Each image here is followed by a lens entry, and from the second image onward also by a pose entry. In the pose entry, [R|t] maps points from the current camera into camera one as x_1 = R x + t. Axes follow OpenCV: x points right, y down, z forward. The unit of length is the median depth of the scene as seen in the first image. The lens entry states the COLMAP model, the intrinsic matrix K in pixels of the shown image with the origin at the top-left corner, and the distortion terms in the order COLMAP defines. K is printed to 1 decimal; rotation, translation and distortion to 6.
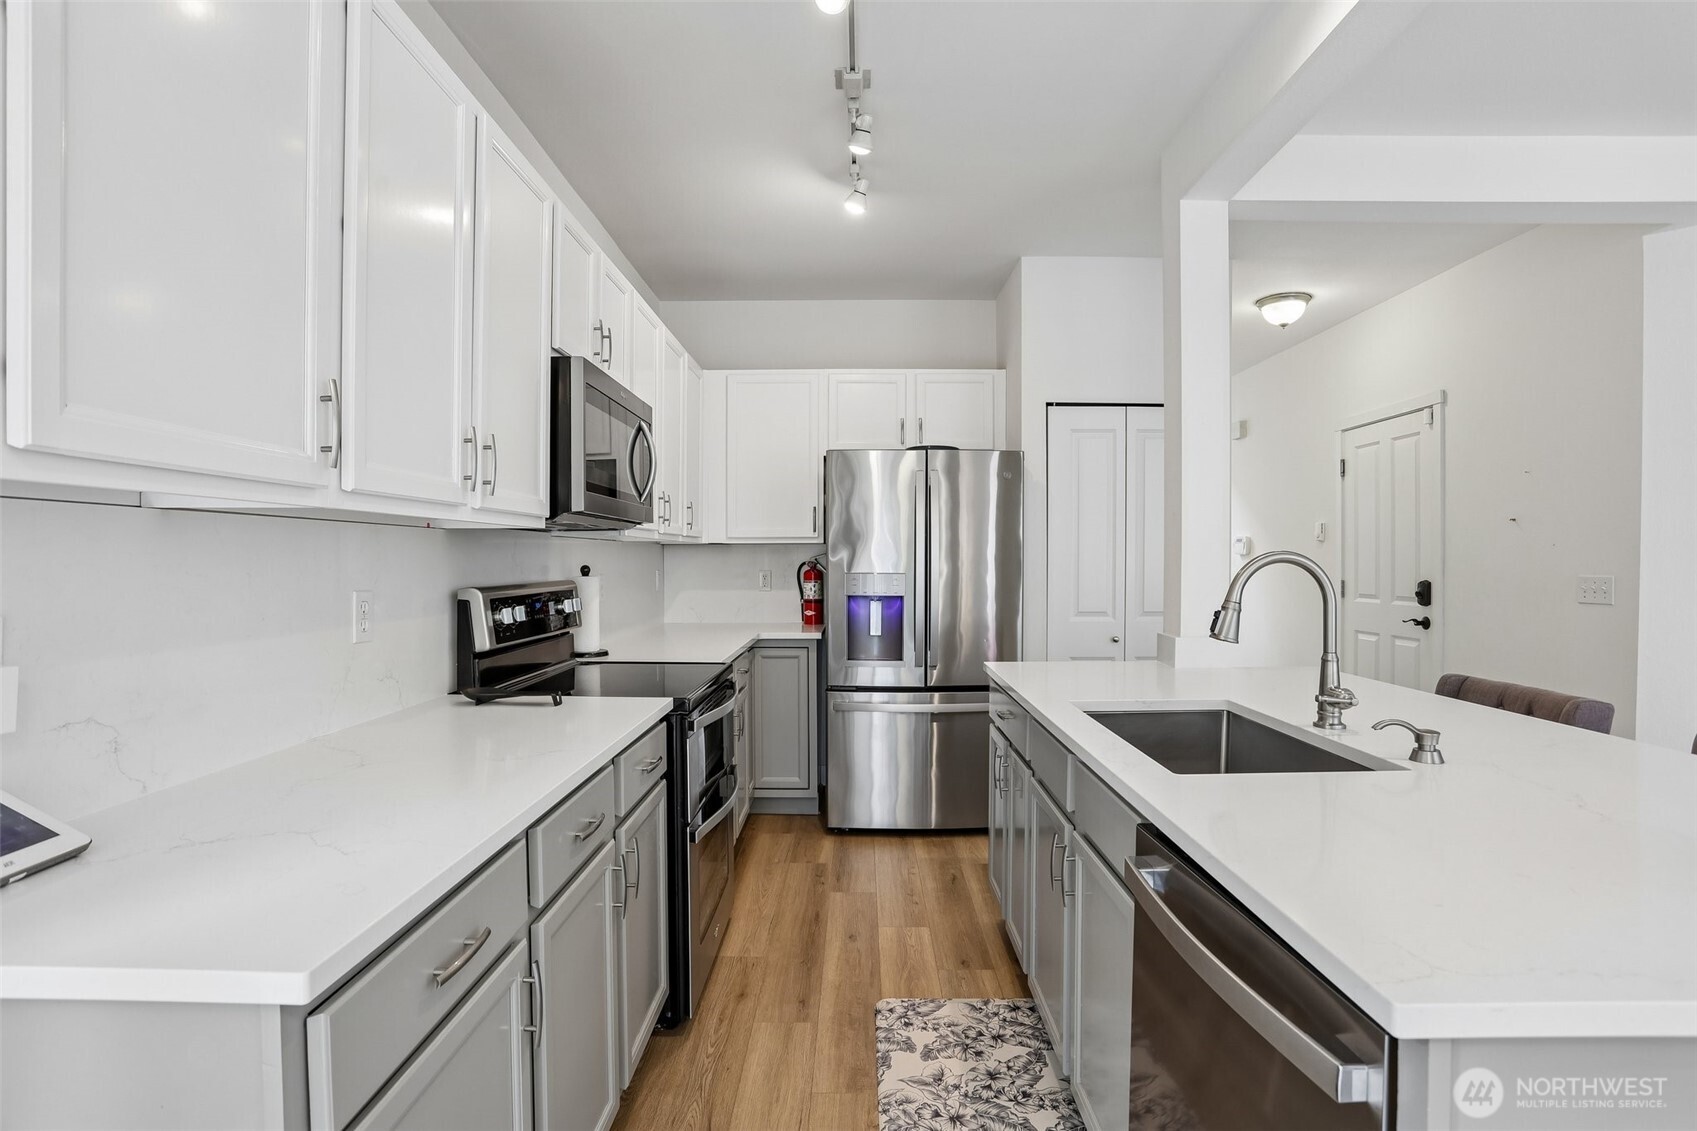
lens RADIAL K [[840.8, 0, 848.5], [0, 840.8, 565.5], [0, 0, 1]] dist [-0.022936, 0.002048]
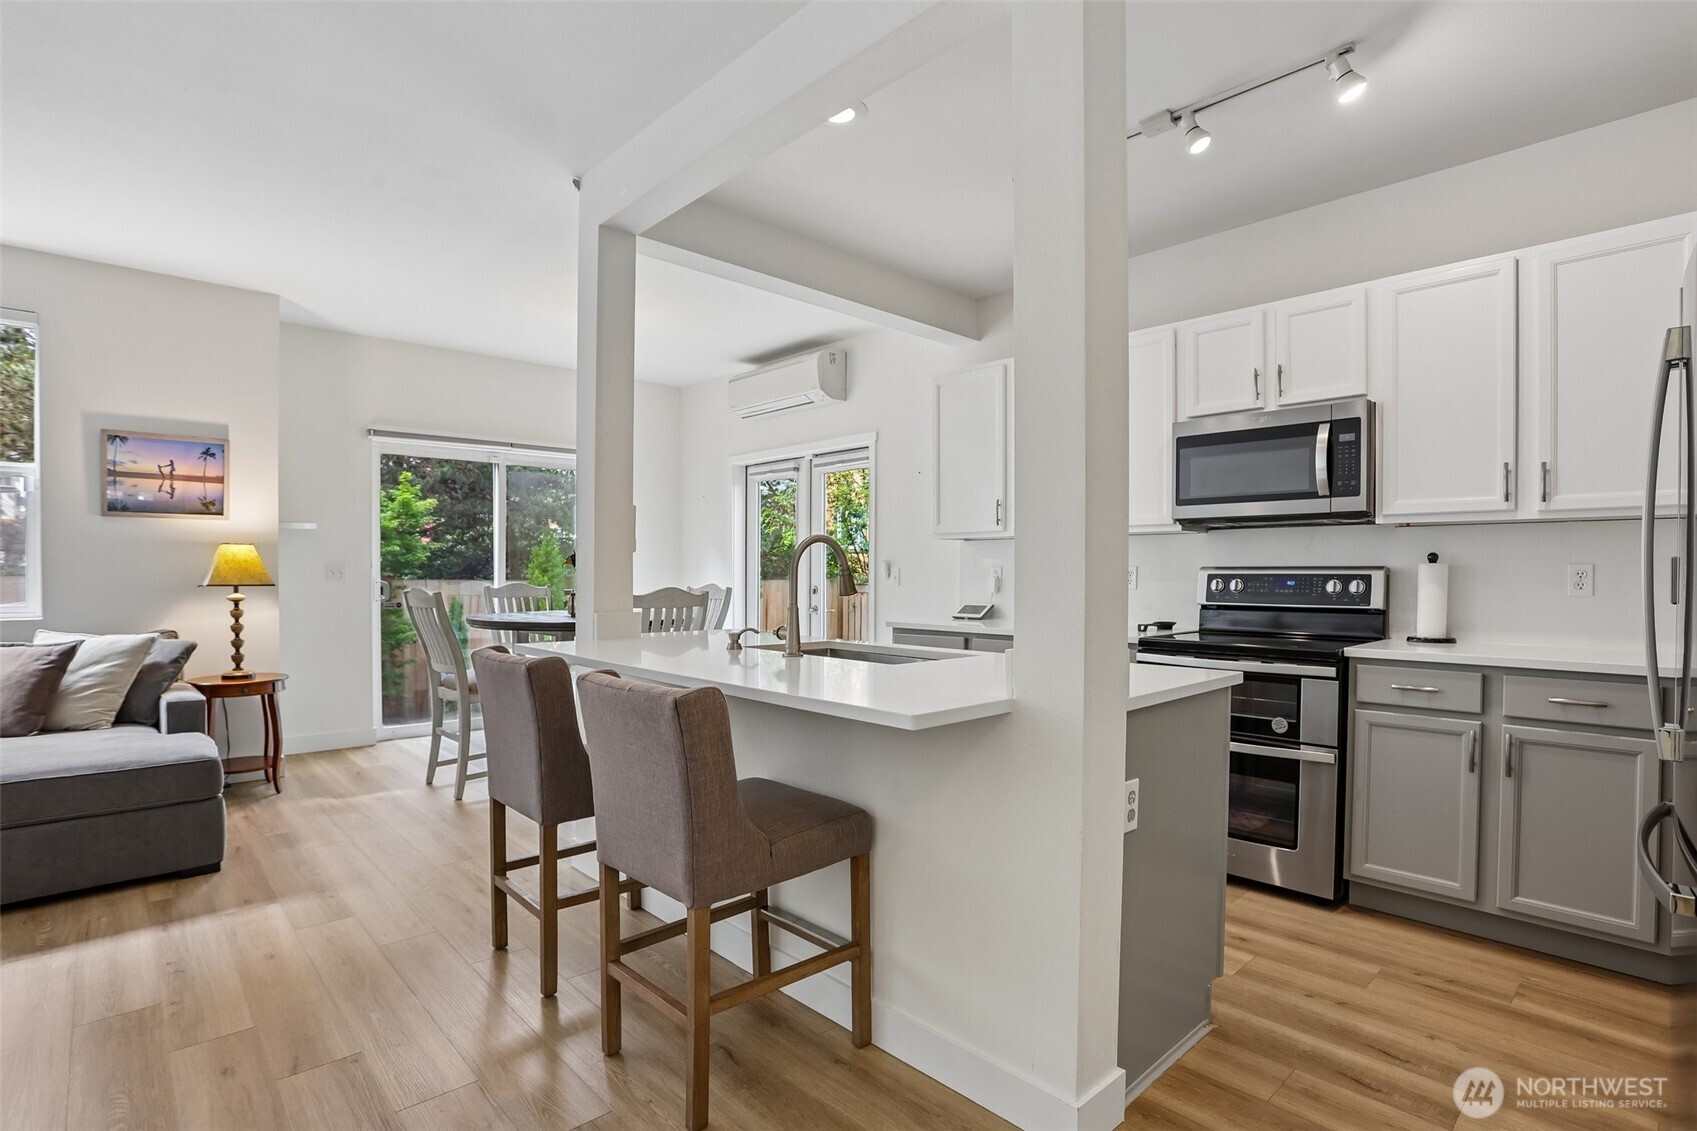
lens RADIAL K [[847.4, 0, 852.8], [0, 847.4, 585.5], [0, 0, 1]] dist [-0.029082, 0.001069]
pose [[-0.723602, 0.018269, -0.689976, 0.724234], [-0.003394, 0.999543, 0.030025, 0.008538], [0.690210, 0.024068, -0.723209, 1.014084]]
